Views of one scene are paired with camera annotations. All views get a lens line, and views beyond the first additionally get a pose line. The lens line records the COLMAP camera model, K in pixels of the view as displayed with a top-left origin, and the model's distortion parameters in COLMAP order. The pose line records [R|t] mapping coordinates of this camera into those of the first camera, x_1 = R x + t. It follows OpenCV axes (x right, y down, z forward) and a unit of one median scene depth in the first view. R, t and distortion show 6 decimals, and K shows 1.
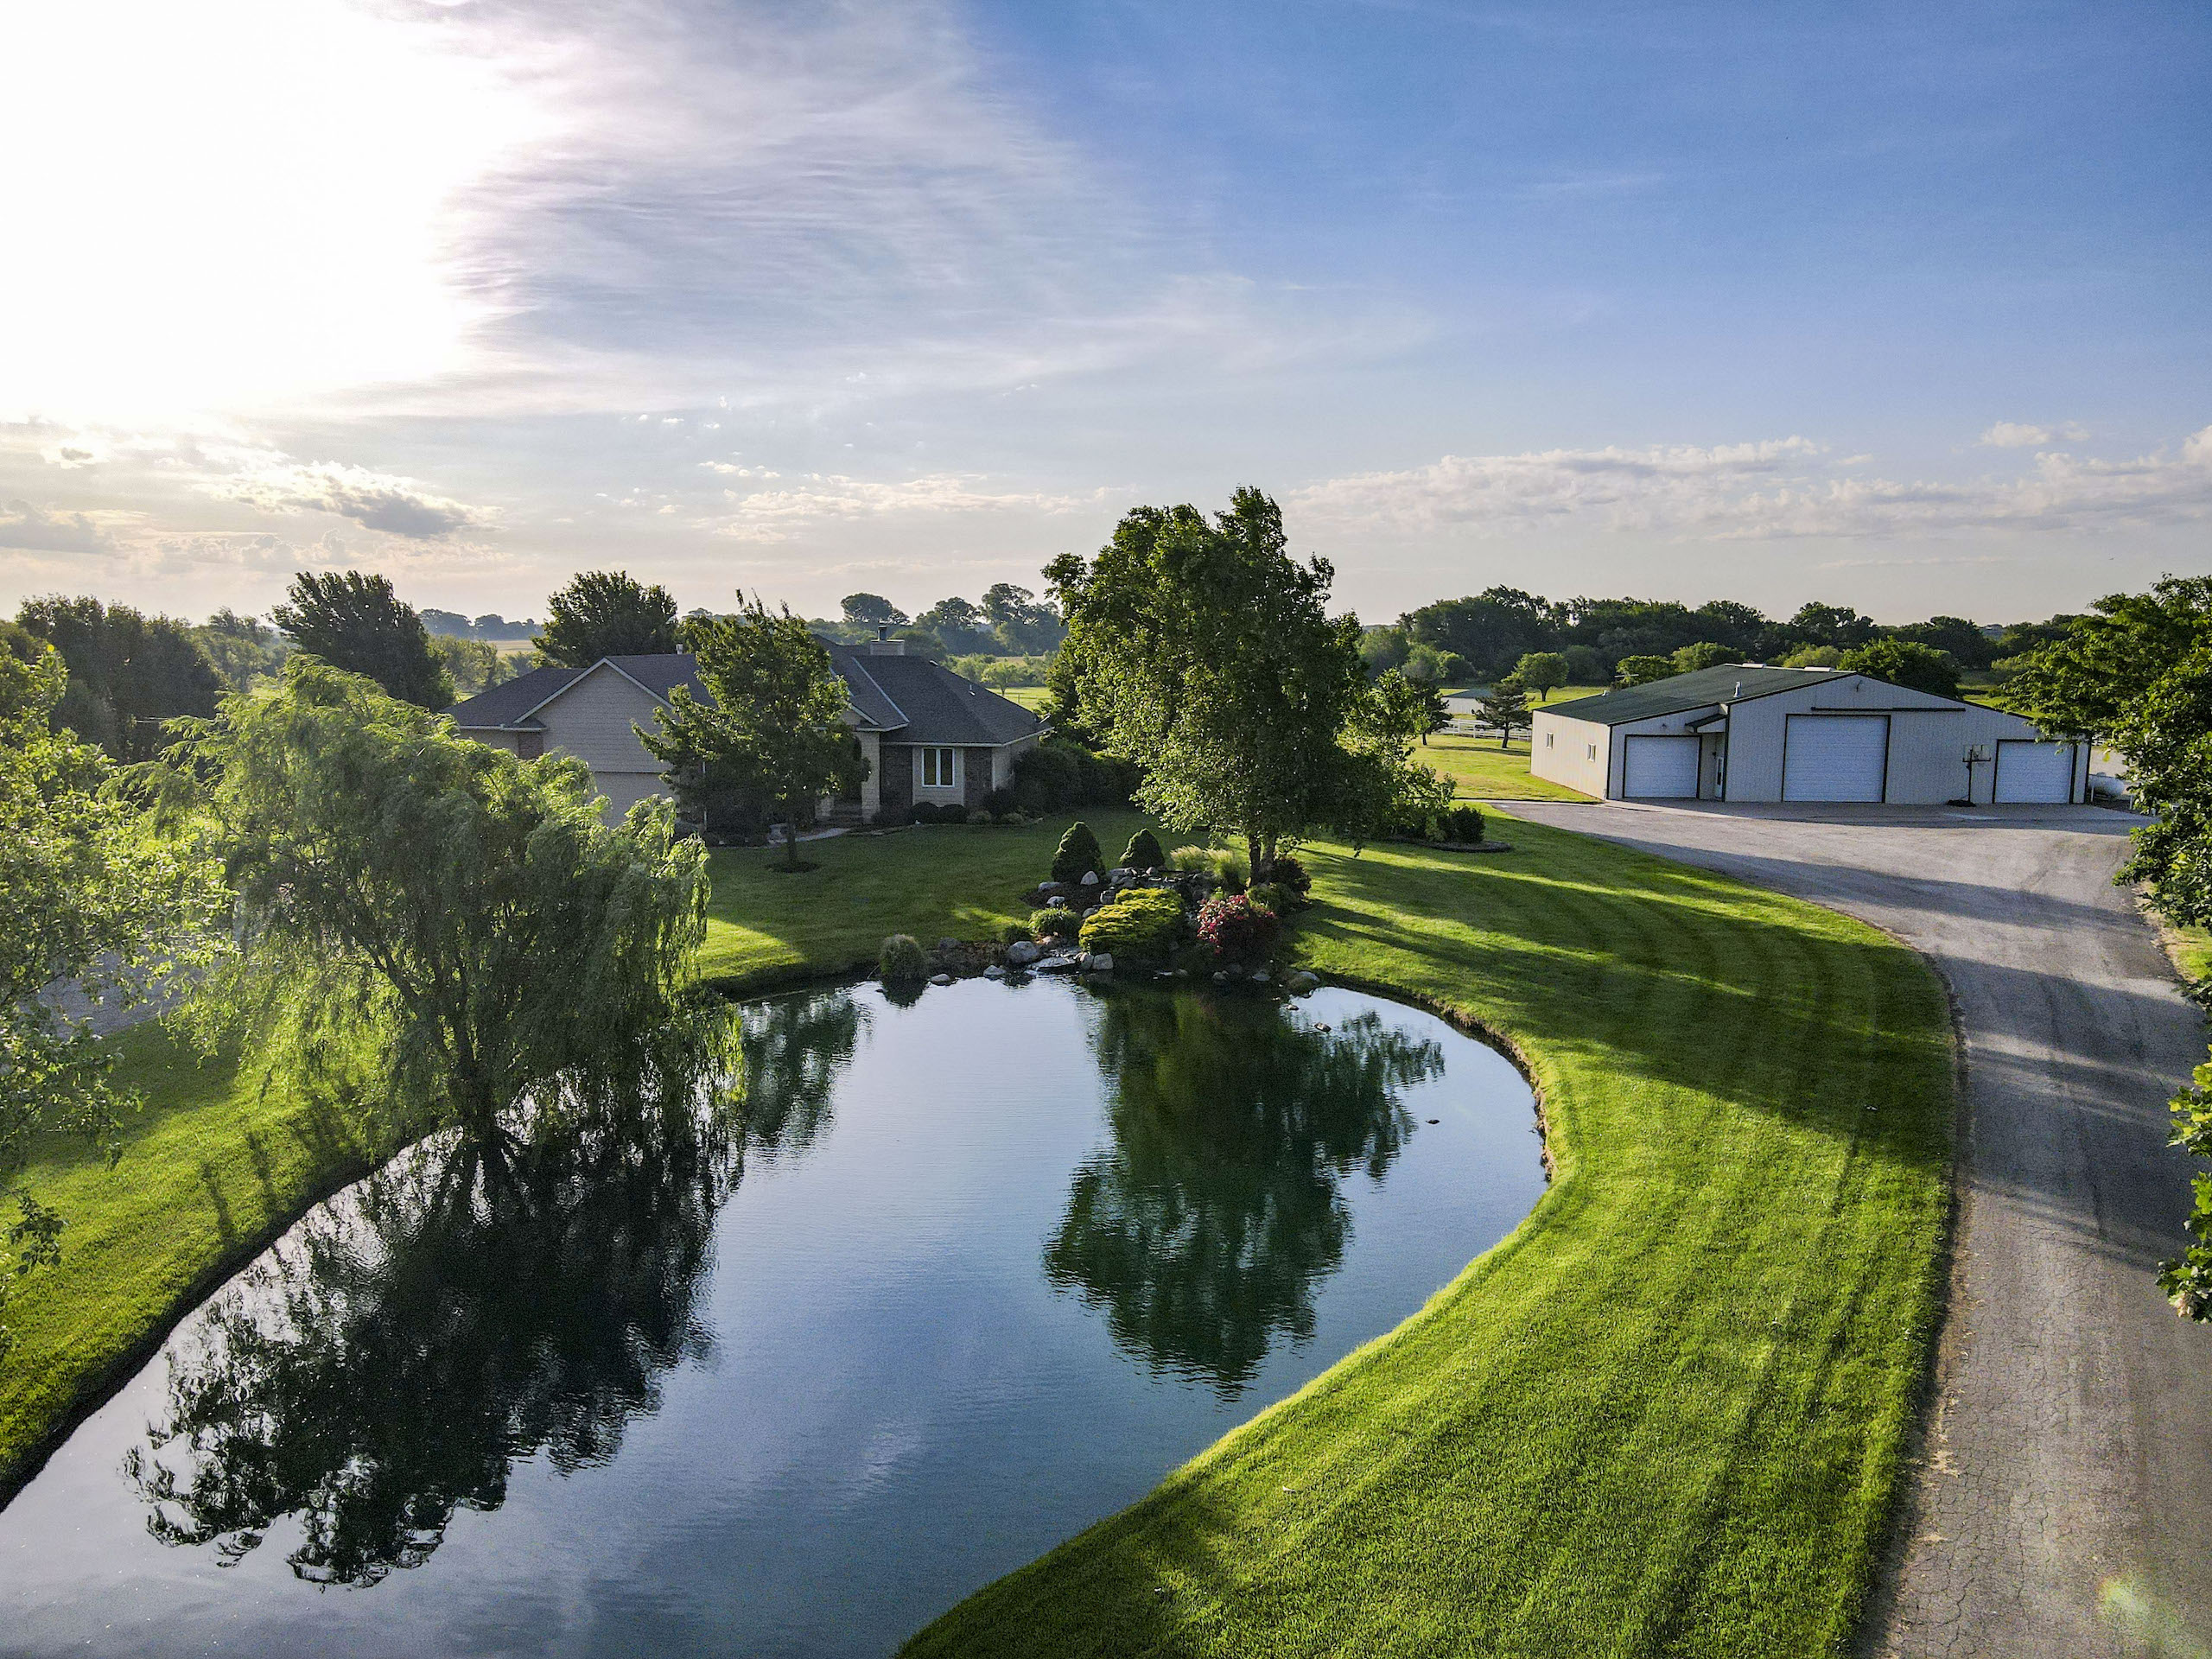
lens RADIAL K [[1634.9, 0, 1097.0], [0, 1634.9, 837.0], [0, 0, 1]] dist [0.014444, 0.001877]
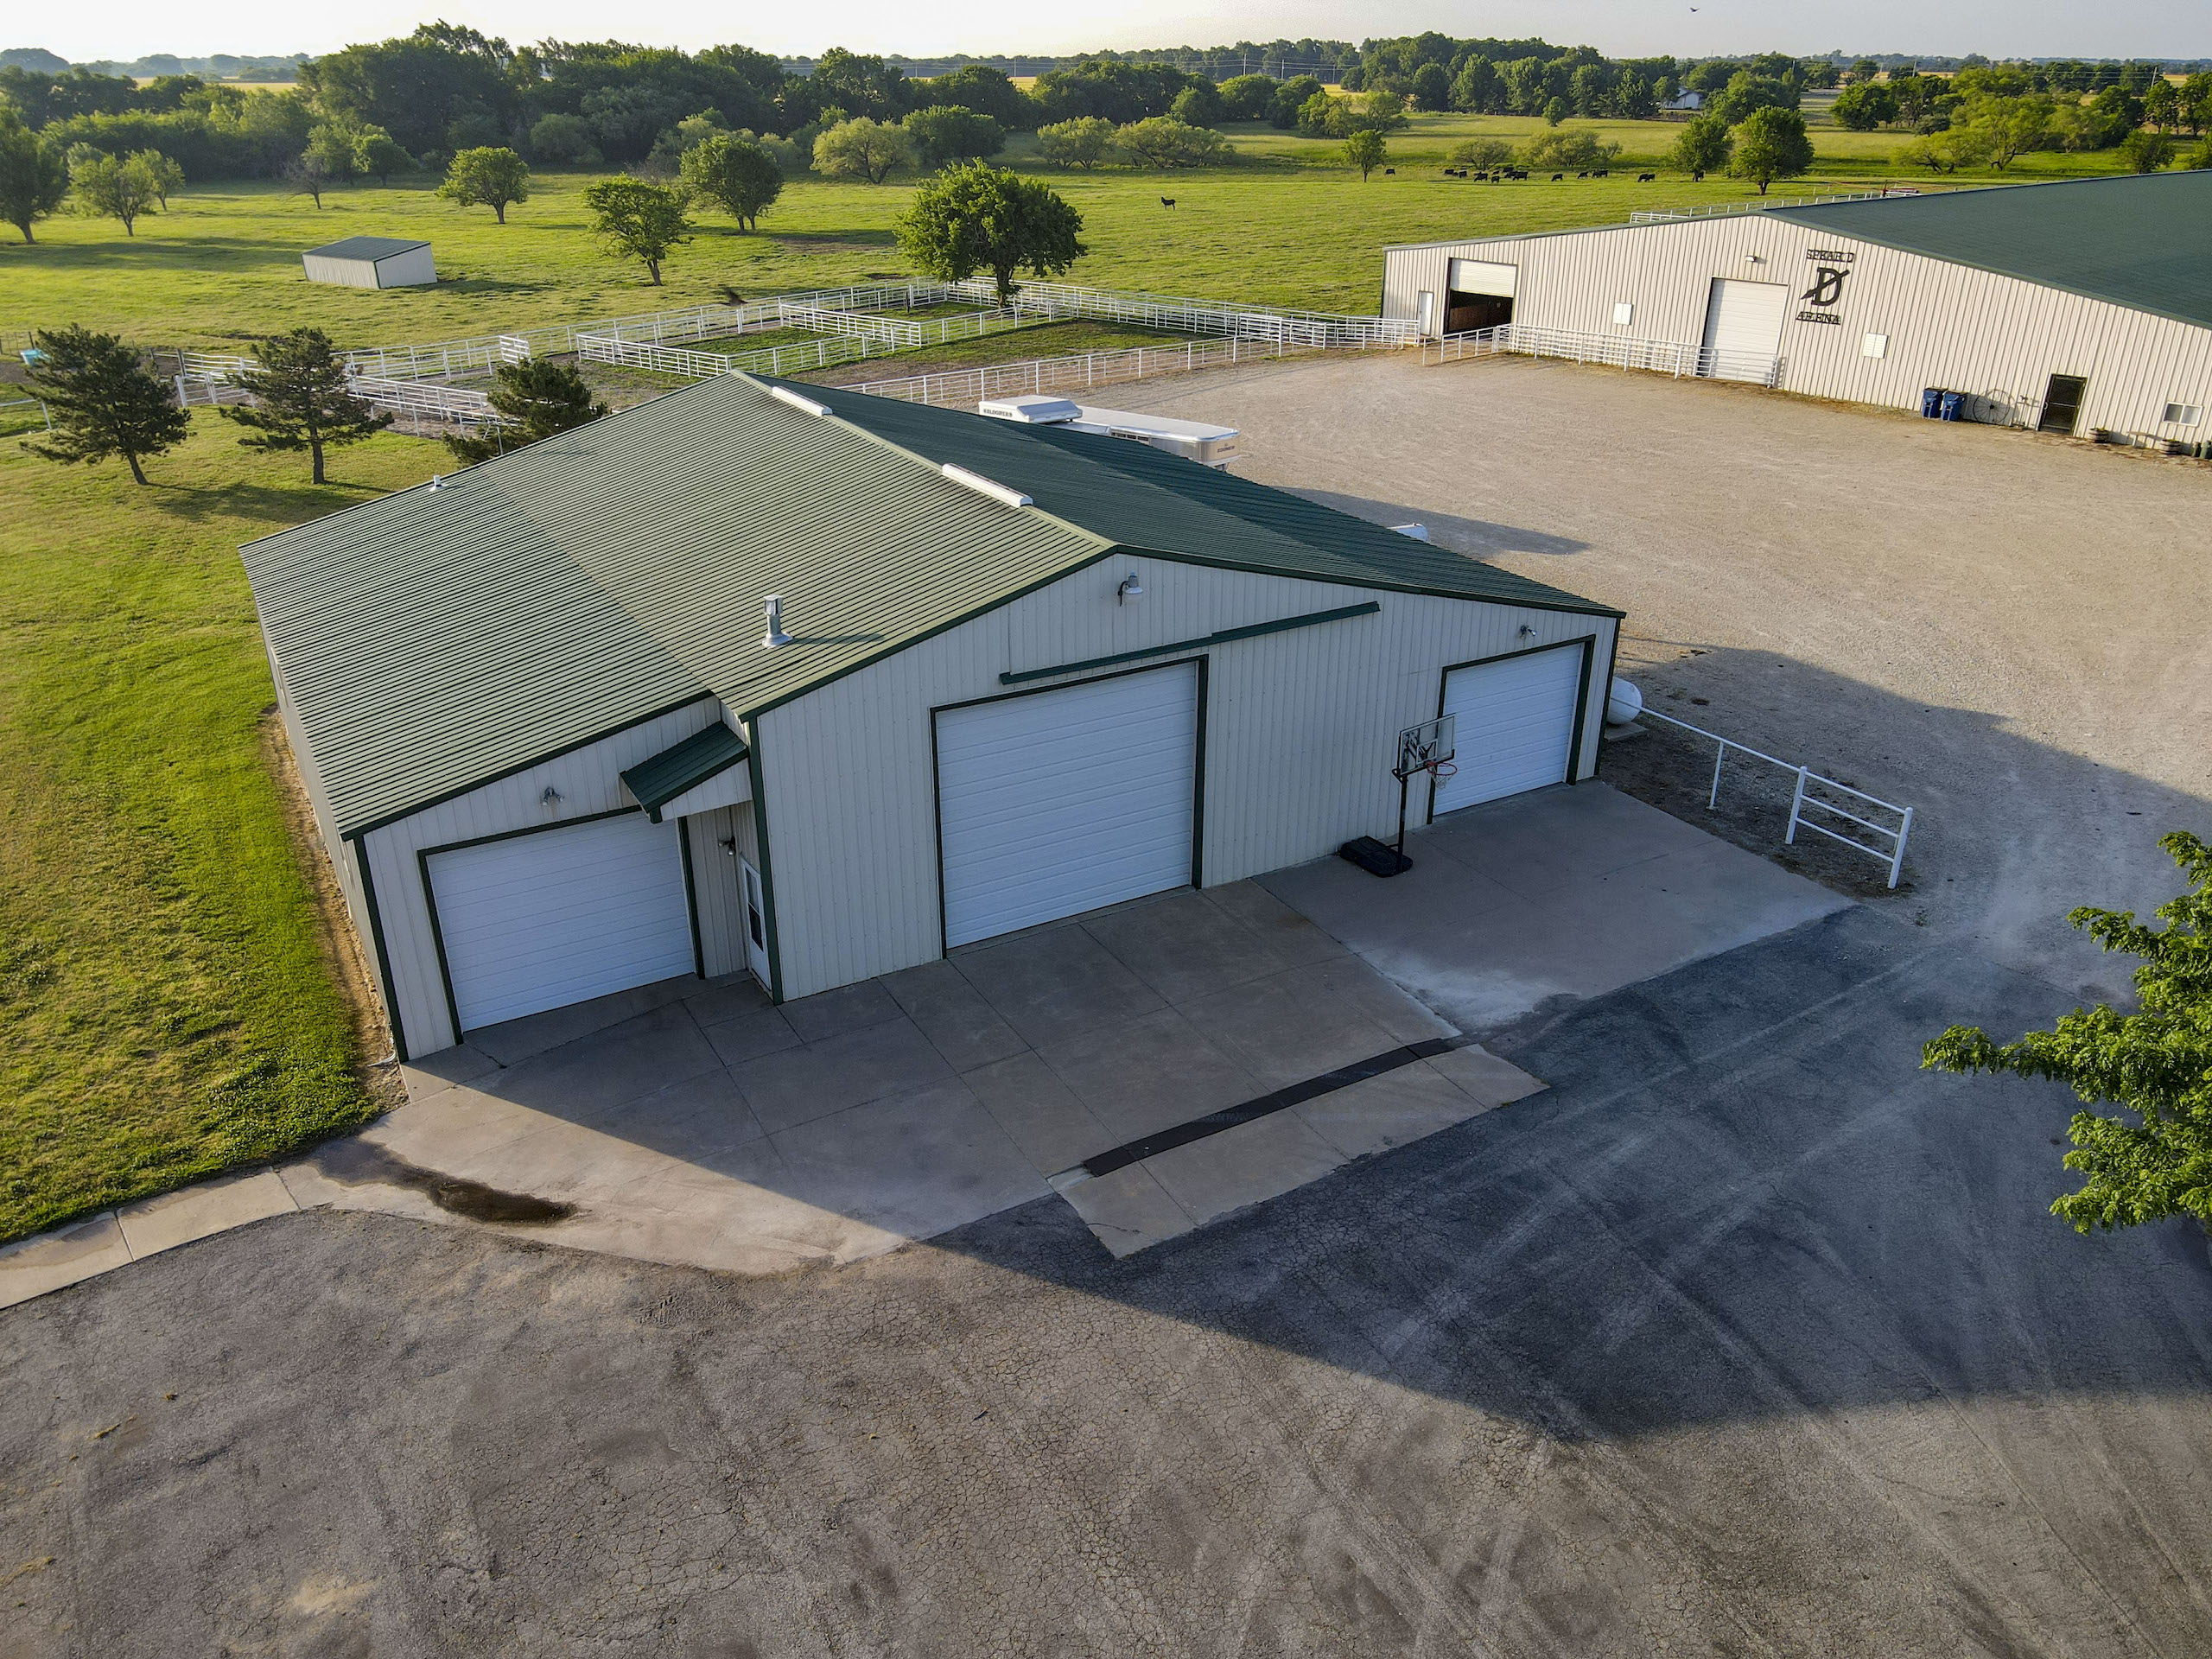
lens RADIAL K [[1634.9, 0, 1105.1], [0, 1634.9, 834.6], [0, 0, 1]] dist [0.014444, 0.001877]
pose [[0.847039, -0.235346, 0.476590, 0.291346], [0.075191, 0.940673, 0.330879, -0.150040], [-0.526186, -0.244433, 0.814482, 0.715199]]
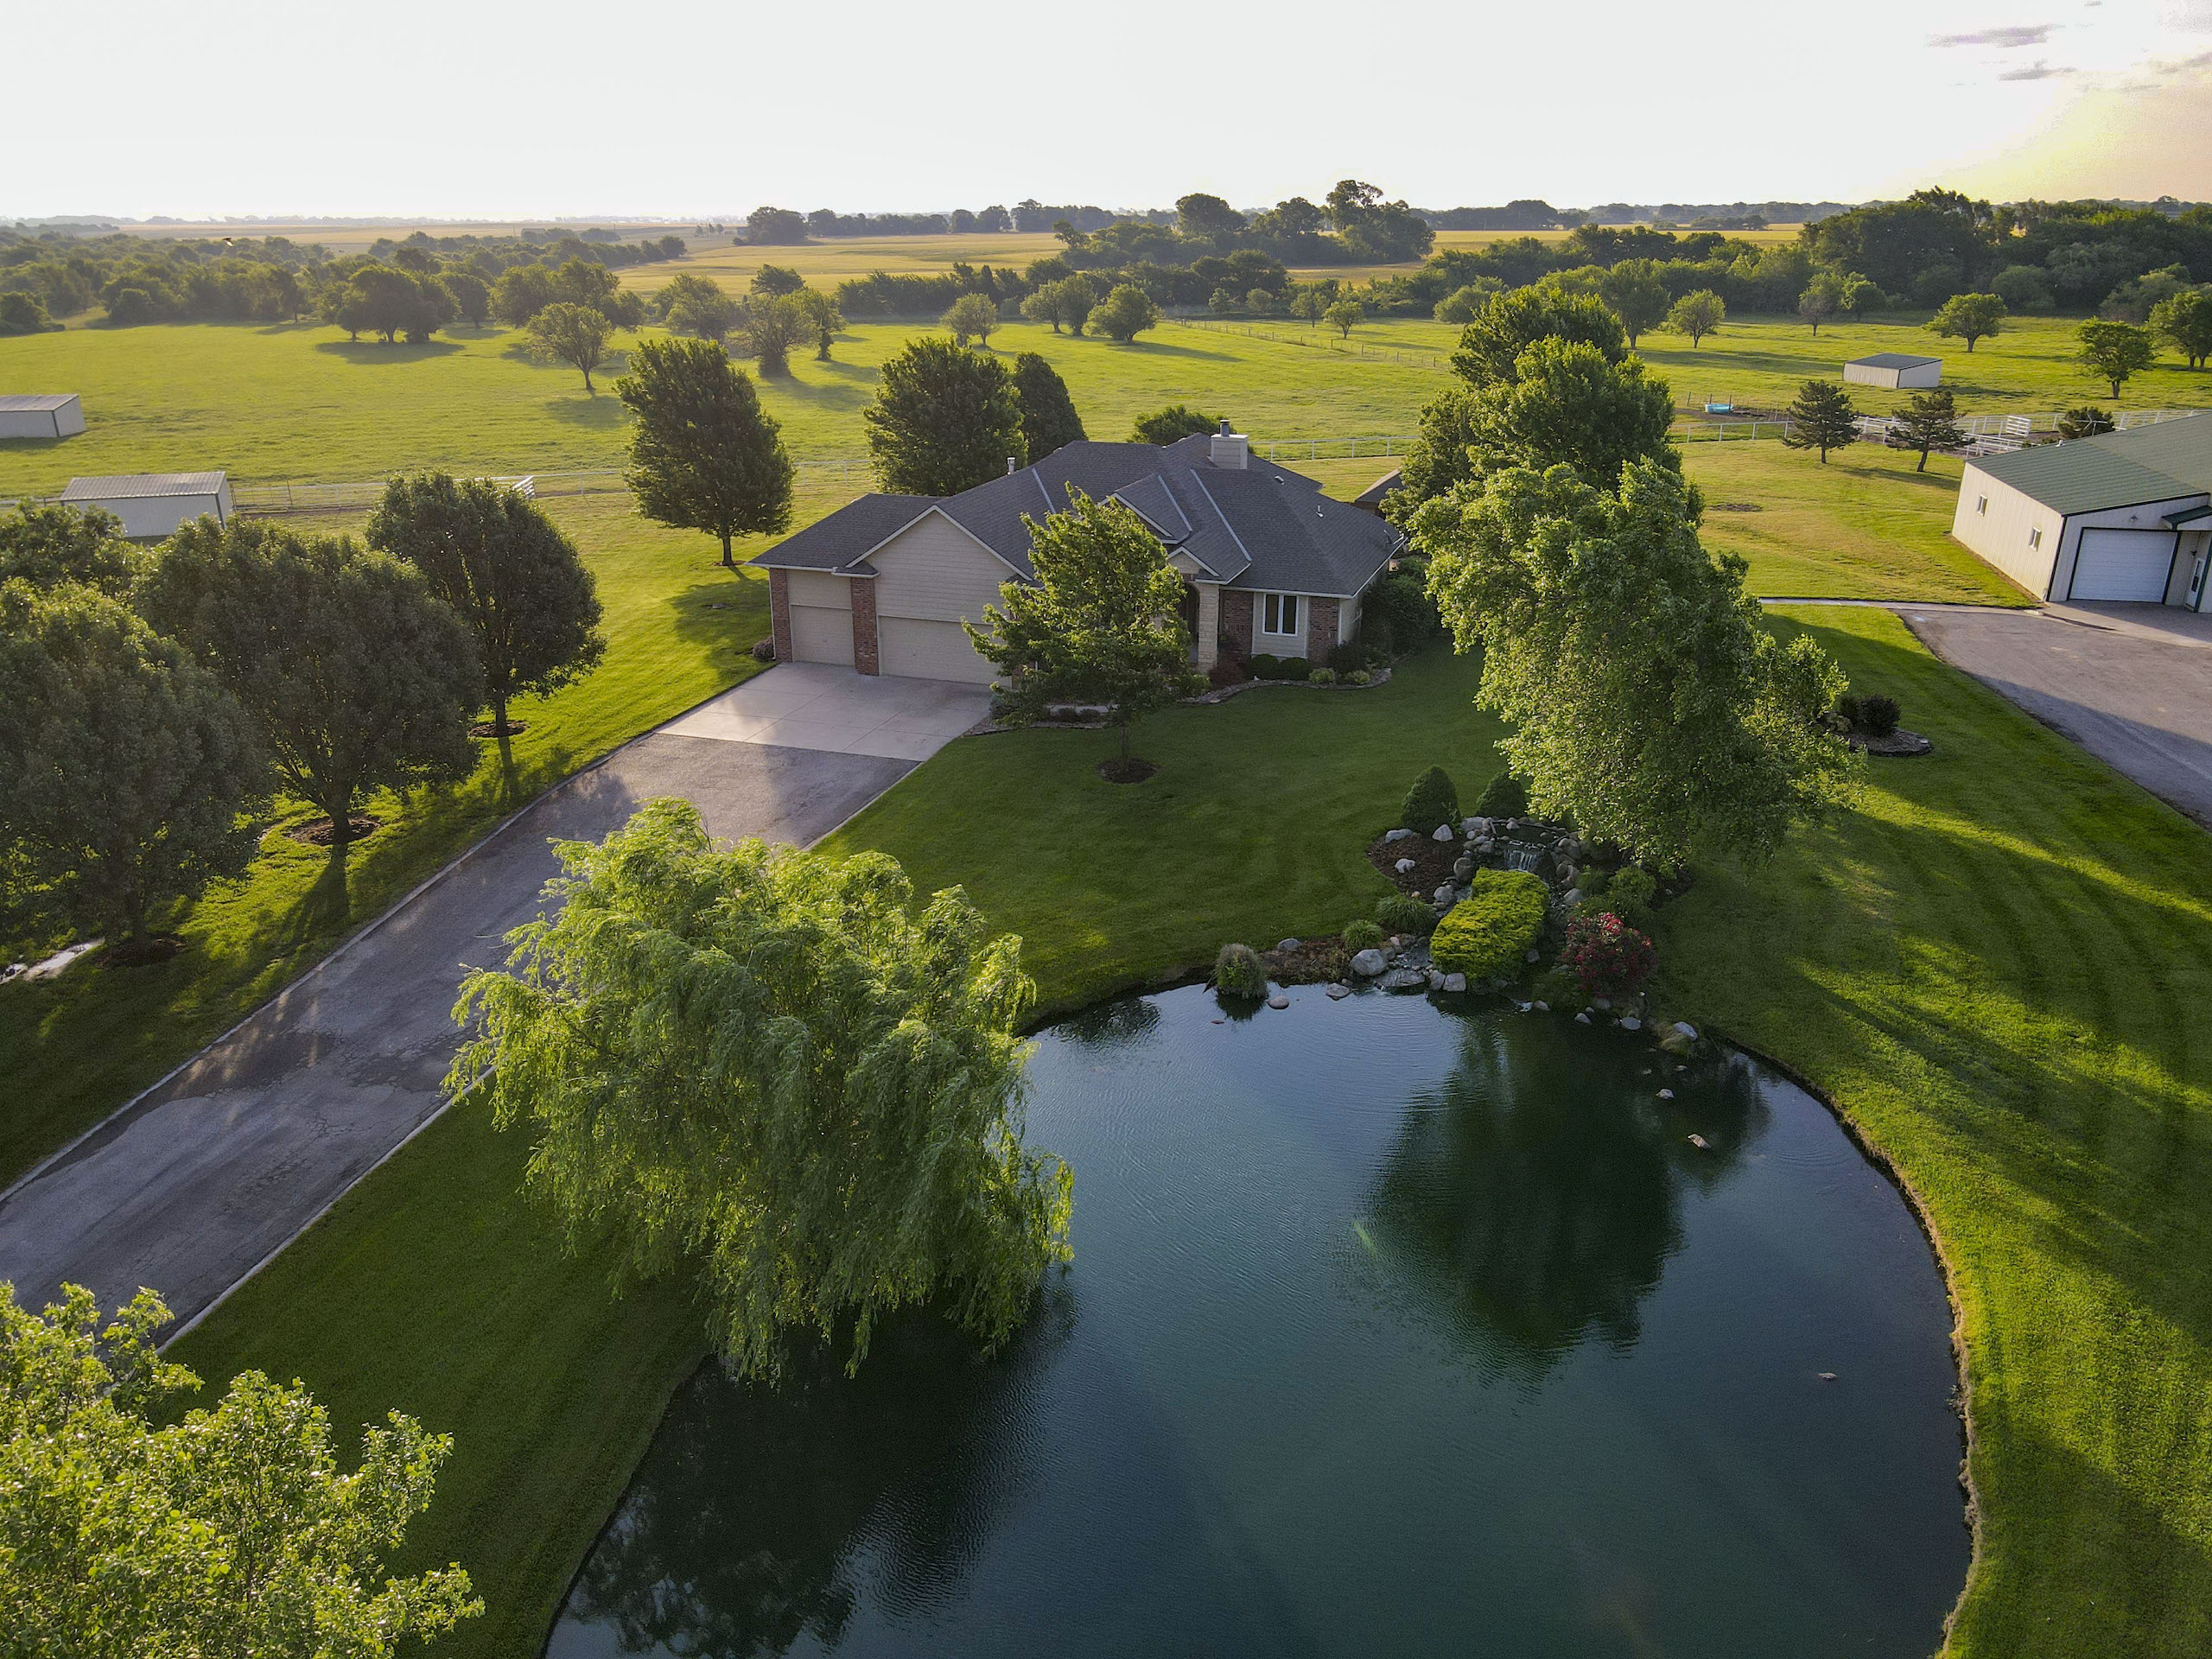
lens RADIAL K [[1634.9, 0, 1104.0], [0, 1634.9, 837.6], [0, 0, 1]] dist [0.014444, 0.001877]
pose [[0.981208, 0.061028, -0.183049, -0.012515], [-0.015600, 0.970650, 0.239990, -0.104016], [0.192322, -0.232624, 0.953361, 0.043394]]
